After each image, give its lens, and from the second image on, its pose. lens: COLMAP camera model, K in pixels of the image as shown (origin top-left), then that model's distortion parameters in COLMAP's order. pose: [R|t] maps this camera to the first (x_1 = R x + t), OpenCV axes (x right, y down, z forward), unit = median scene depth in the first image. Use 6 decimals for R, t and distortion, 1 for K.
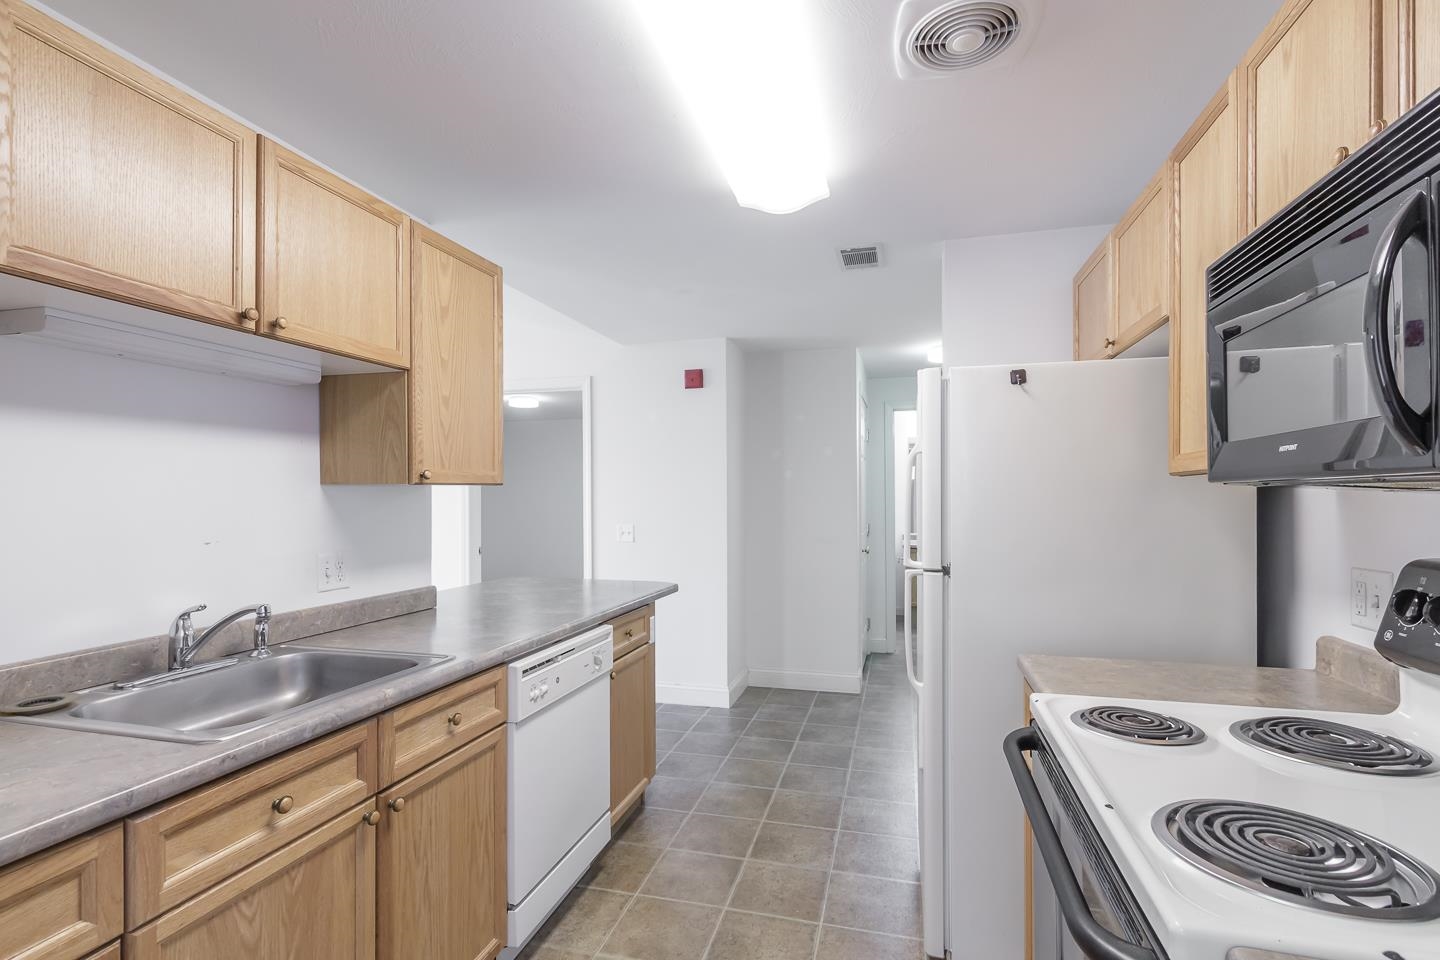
lens RADIAL K [[677.0, 0, 724.2], [0, 677.0, 491.9], [0, 0, 1]] dist [0.004849, -0.003017]
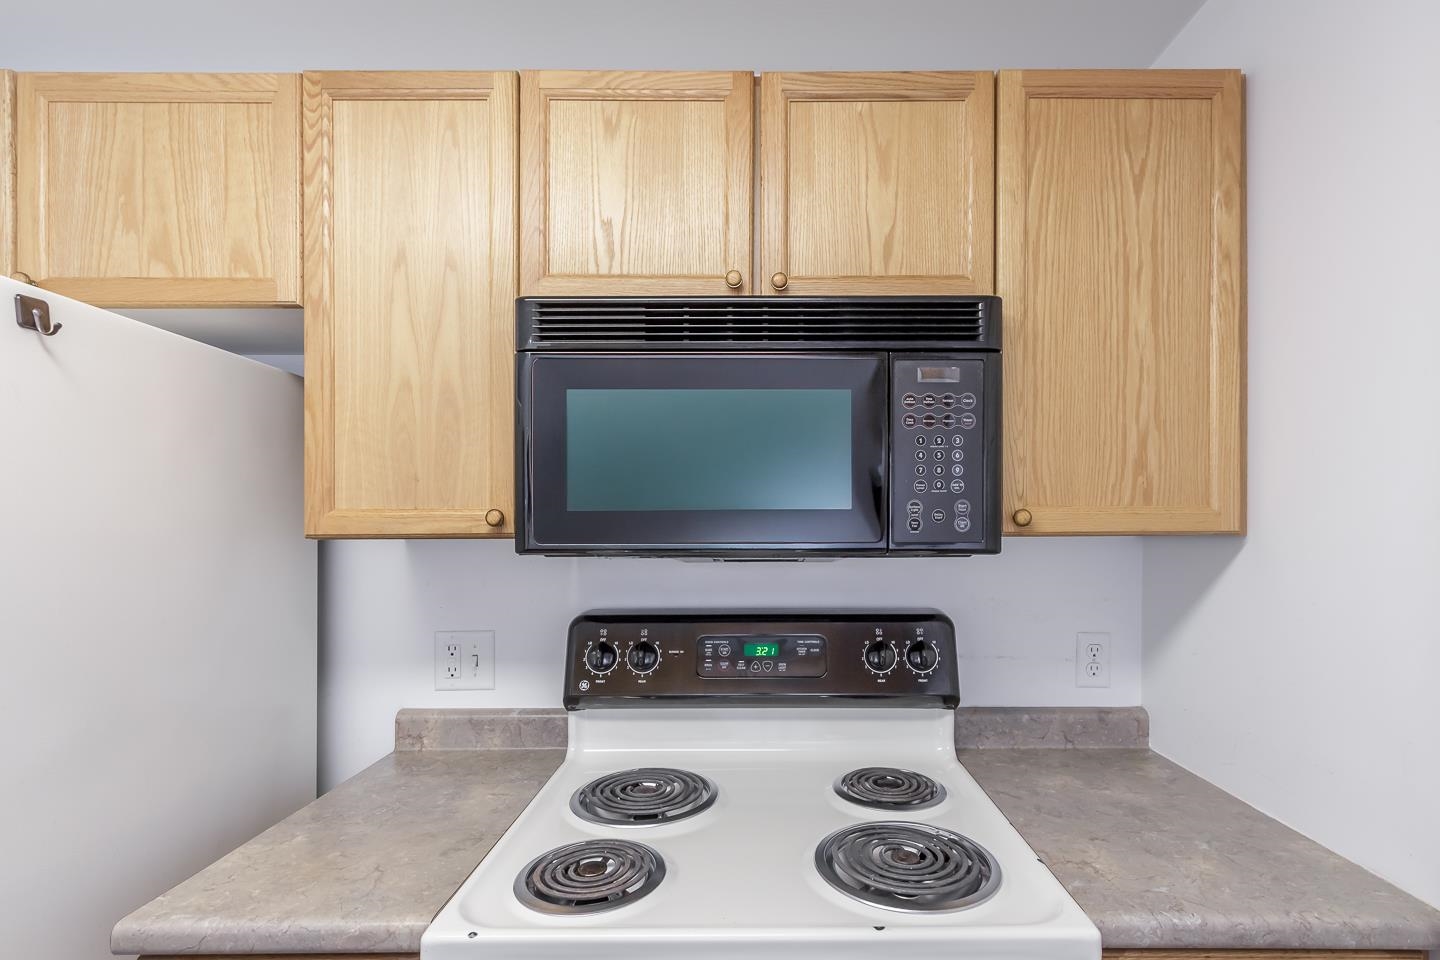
lens RADIAL K [[677.0, 0, 745.1], [0, 677.0, 537.5], [0, 0, 1]] dist [0.004849, -0.003017]
pose [[-0.270692, -0.010834, 0.962605, -0.123314], [-0.004367, 0.999940, 0.010027, -0.032994], [-0.962656, -0.001490, -0.270723, 0.713725]]
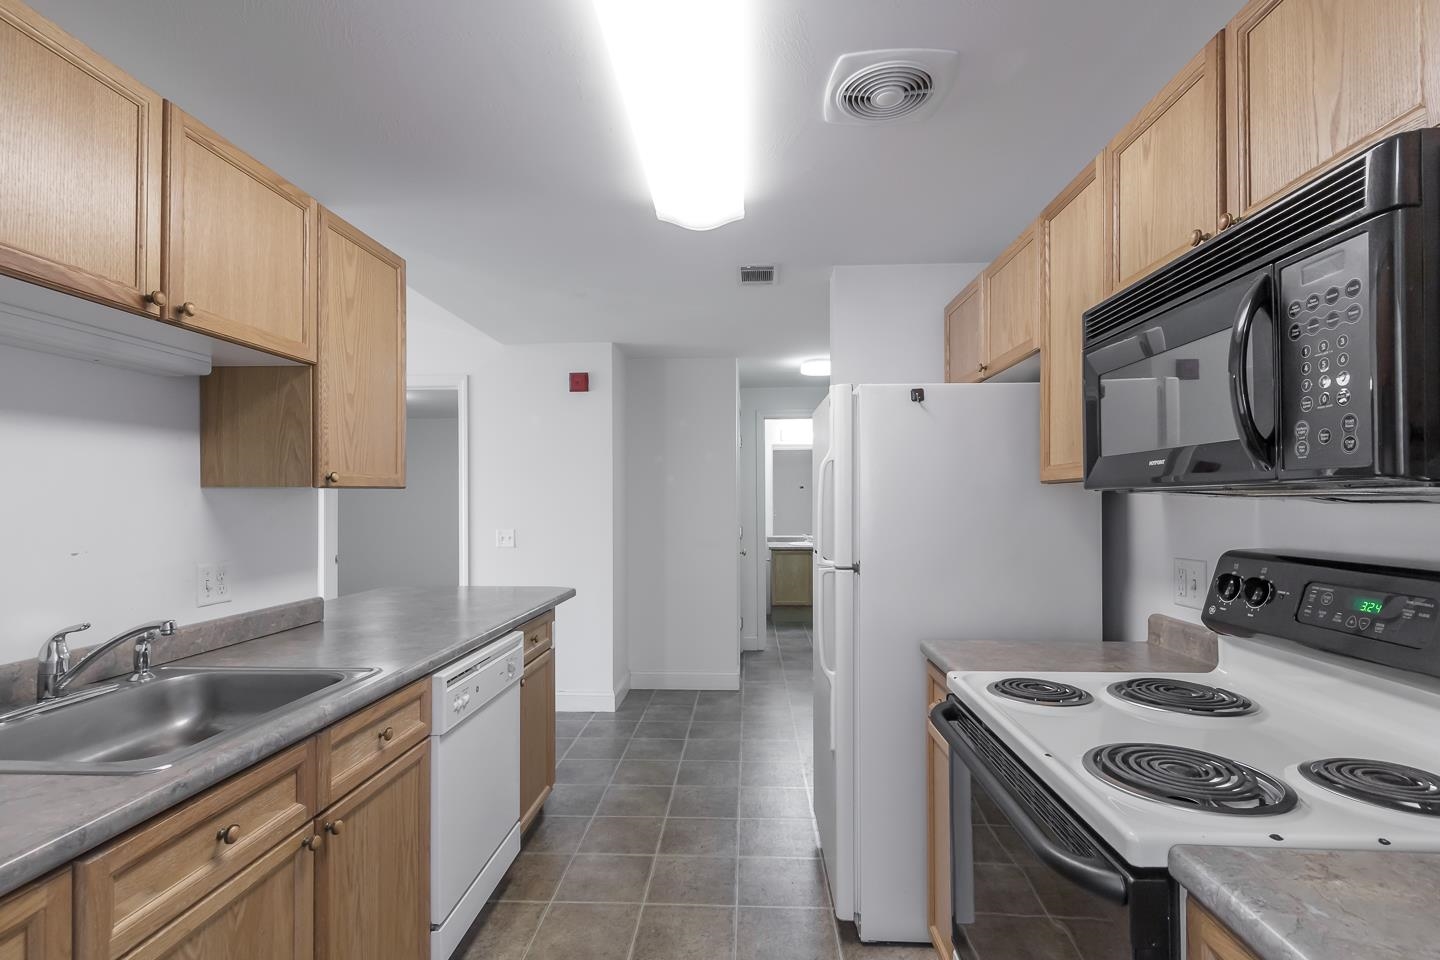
lens RADIAL K [[677.0, 0, 721.2], [0, 677.0, 492.2], [0, 0, 1]] dist [0.004849, -0.003017]
pose [[0.976549, 0.002981, 0.215274, -0.135216], [-0.001831, 0.999983, -0.005545, -0.000647], [-0.215287, 0.005021, 0.976538, -0.033074]]
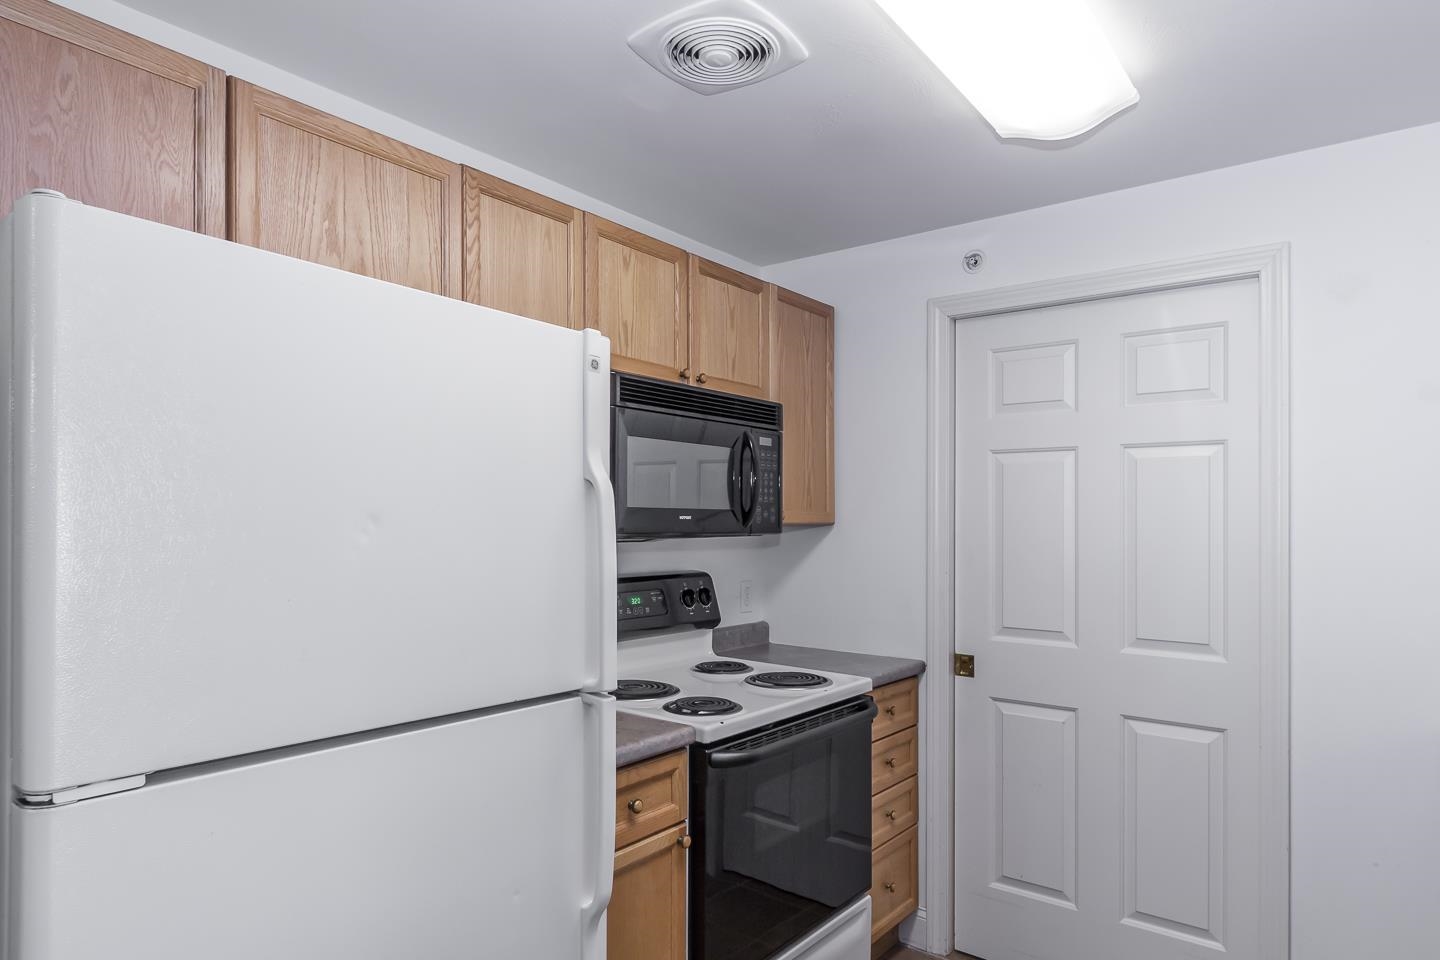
lens RADIAL K [[847.5, 0, 703.4], [0, 847.5, 526.7], [0, 0, 1]] dist [0.006250, -0.005804]
pose [[-0.916937, -0.009431, 0.398921, -0.072837], [-0.008764, 0.999955, 0.003496, -0.029921], [-0.398936, -0.000291, -0.916979, 1.793048]]
